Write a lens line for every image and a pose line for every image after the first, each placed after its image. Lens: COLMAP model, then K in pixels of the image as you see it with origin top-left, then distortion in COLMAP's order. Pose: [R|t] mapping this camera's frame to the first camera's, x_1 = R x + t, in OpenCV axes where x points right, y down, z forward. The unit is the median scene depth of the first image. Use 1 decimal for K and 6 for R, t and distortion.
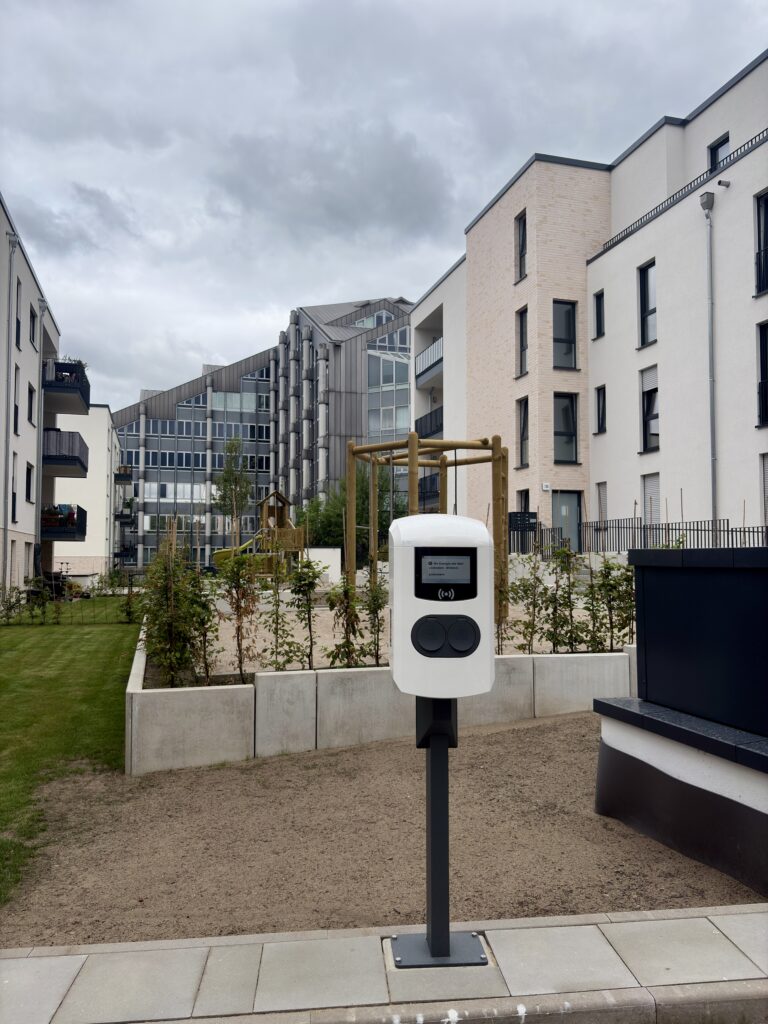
lens RADIAL K [[774.0, 0, 381.4], [0, 774.0, 512.0], [0, 0, 1]] dist [0.006598, 0.002953]
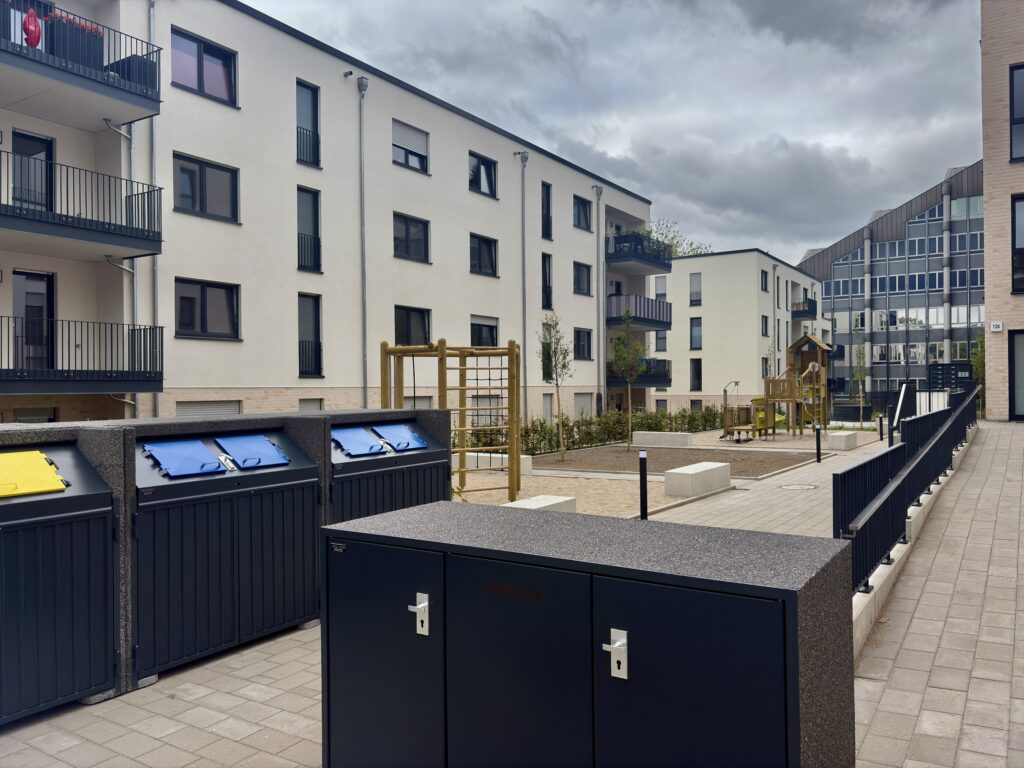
lens RADIAL K [[774.0, 0, 507.9], [0, 774.0, 385.6], [0, 0, 1]] dist [0.006598, 0.002953]
pose [[0.646419, -0.015738, -0.762820, 0.126846], [0.055712, 0.998092, 0.026618, 0.002624], [0.760946, -0.059705, 0.646062, 0.042793]]
